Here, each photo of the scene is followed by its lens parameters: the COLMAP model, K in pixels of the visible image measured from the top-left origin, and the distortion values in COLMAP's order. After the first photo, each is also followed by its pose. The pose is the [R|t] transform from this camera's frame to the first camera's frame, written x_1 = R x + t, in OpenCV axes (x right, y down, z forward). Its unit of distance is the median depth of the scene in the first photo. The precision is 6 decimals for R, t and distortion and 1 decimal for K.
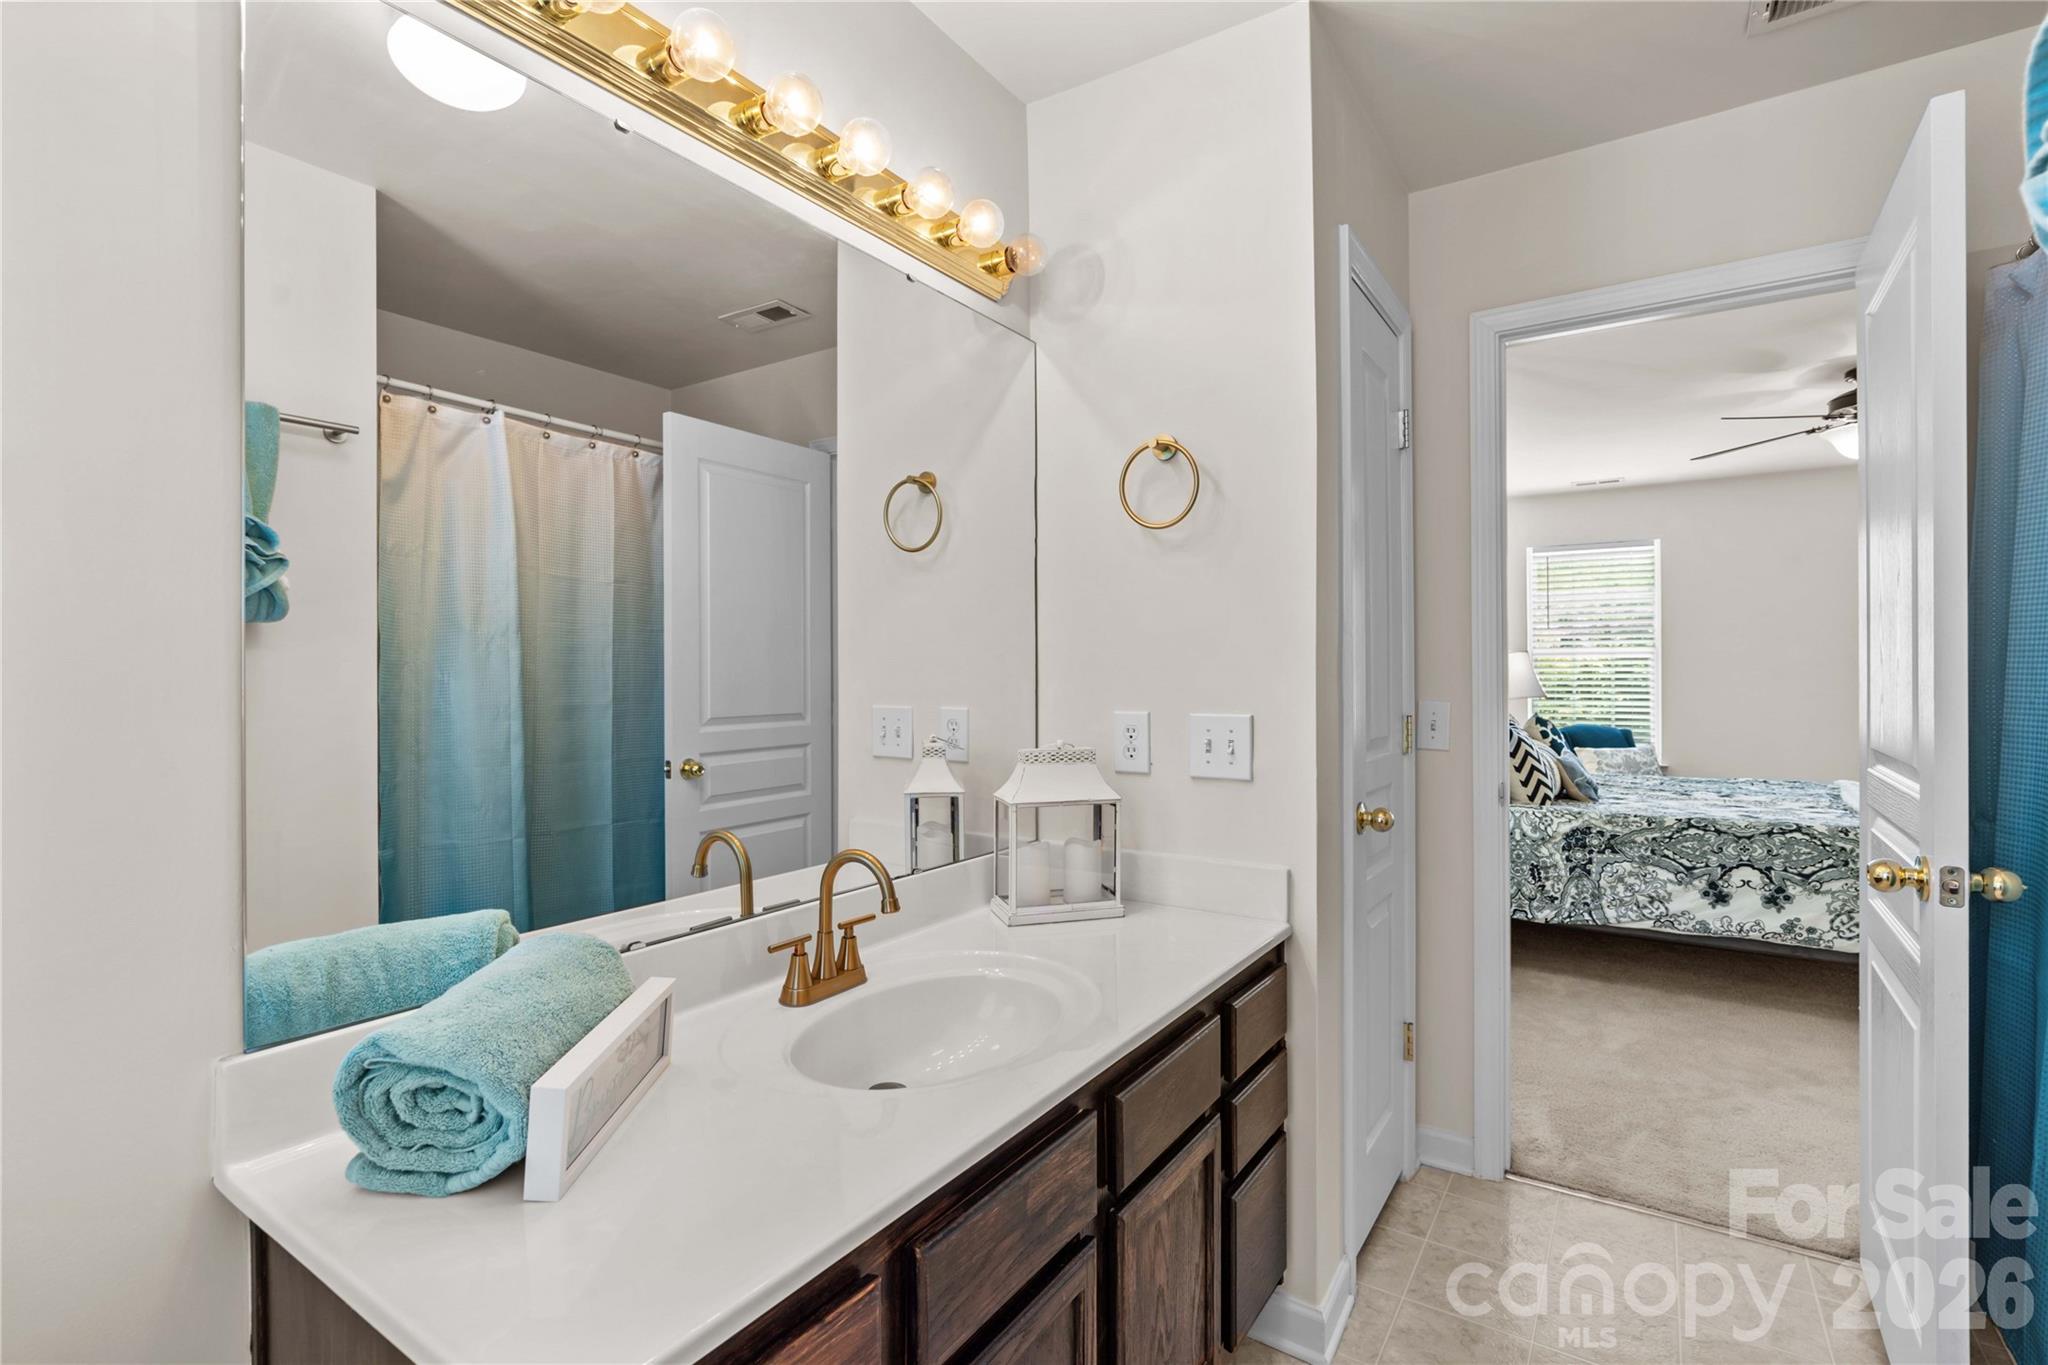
lens RADIAL K [[915.8, 0, 1060.5], [0, 915.8, 678.1], [0, 0, 1]] dist [0.000653, 0.000041]
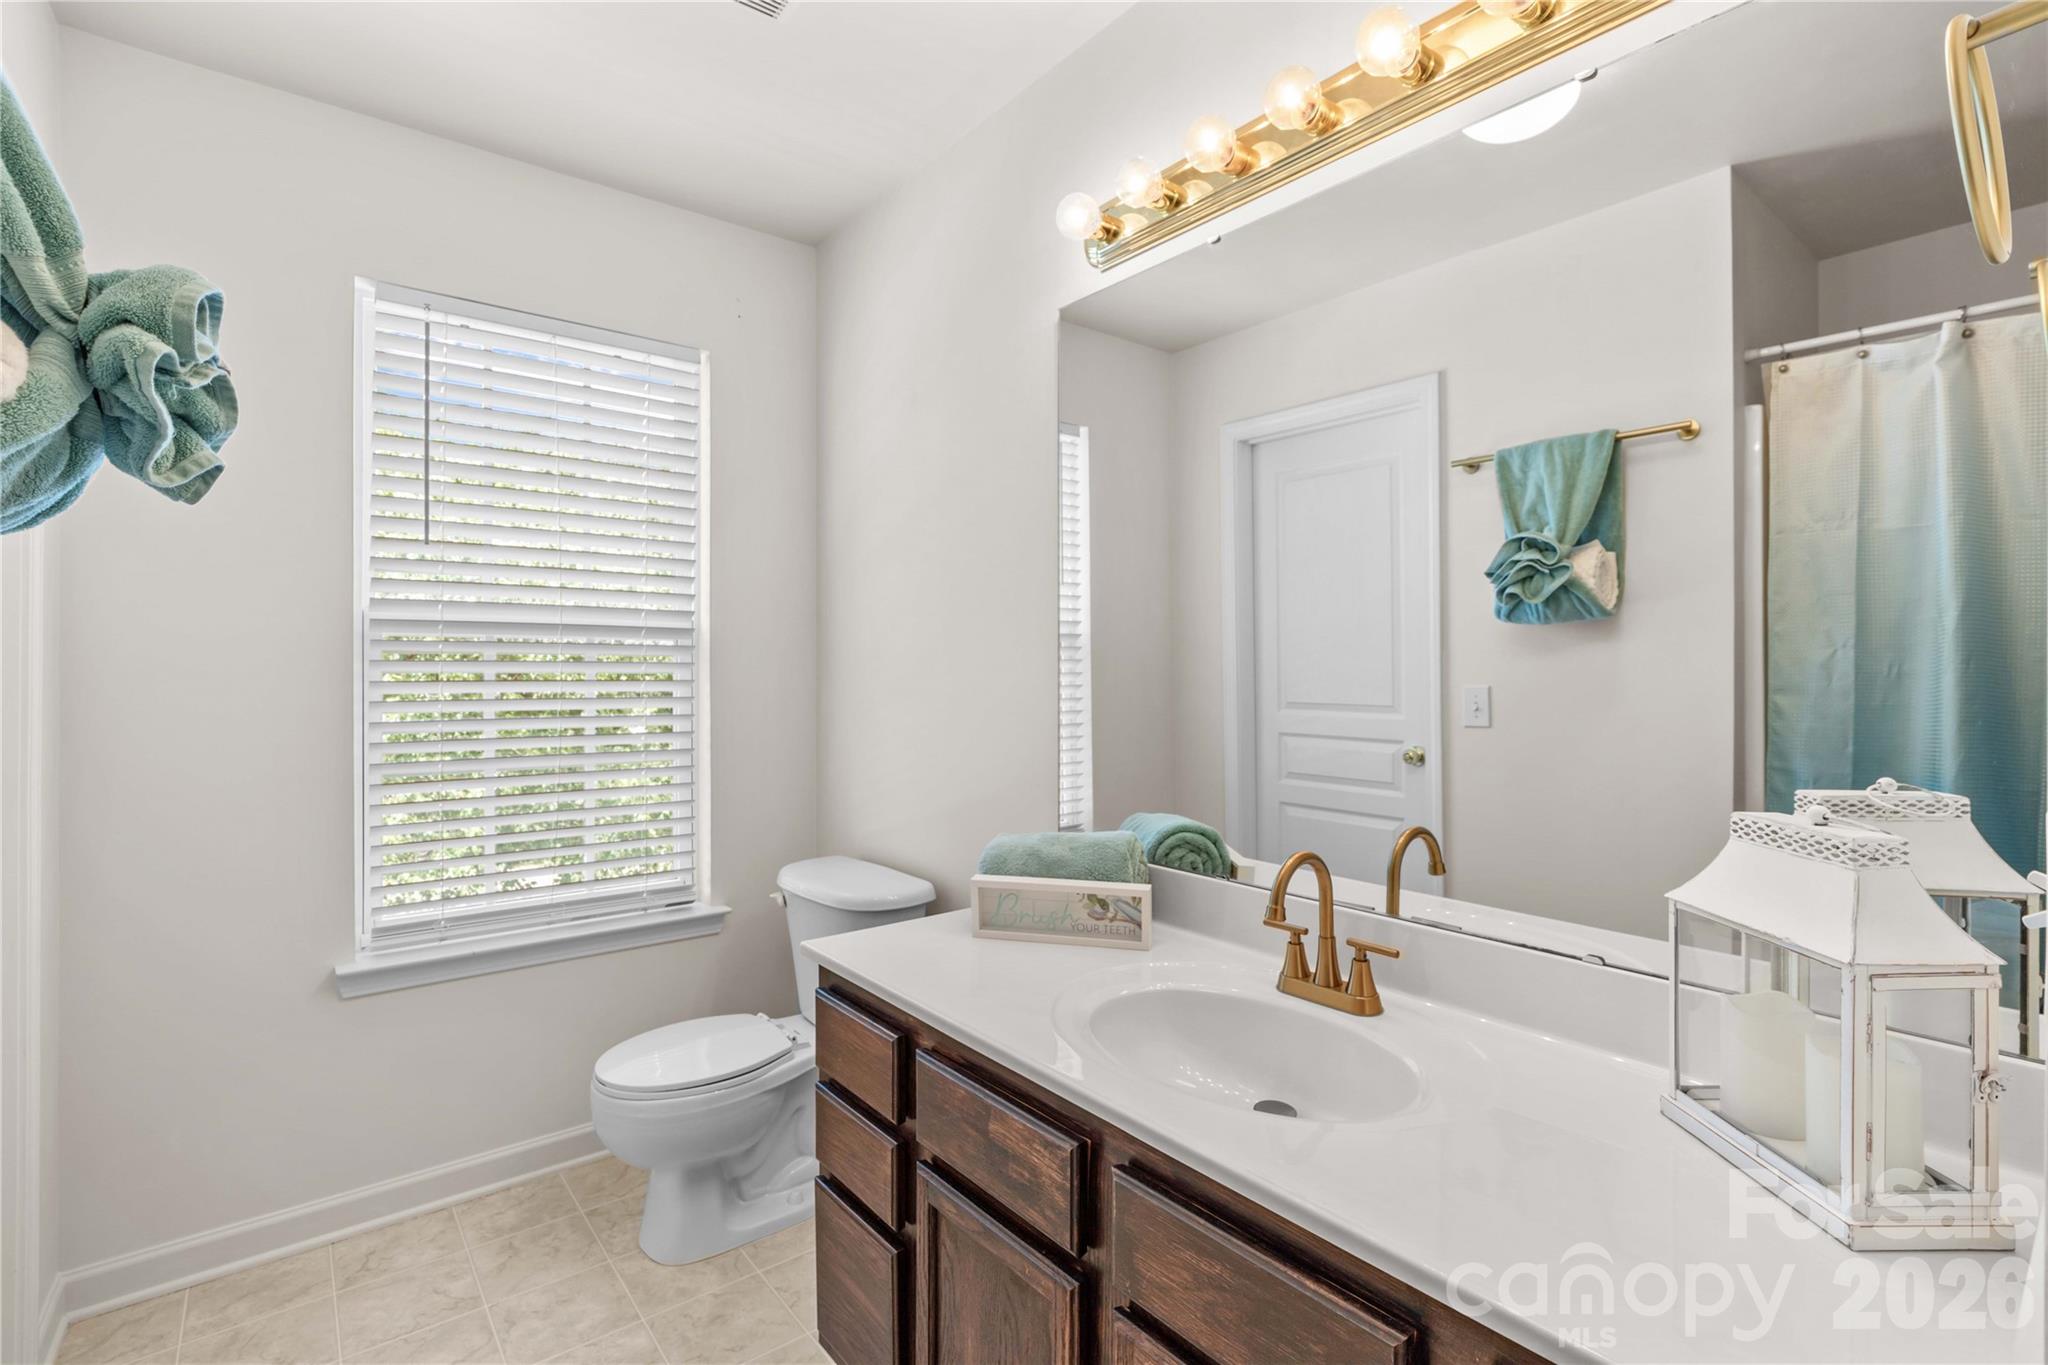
lens RADIAL K [[934.9, 0, 1017.0], [0, 934.9, 666.6], [0, 0, 1]] dist [-0.013629, 0.000697]
pose [[-0.348766, 0.004545, -0.937199, 0.871539], [-0.000855, 0.999986, 0.005168, -0.004125], [0.937209, 0.002604, -0.348757, 1.214538]]
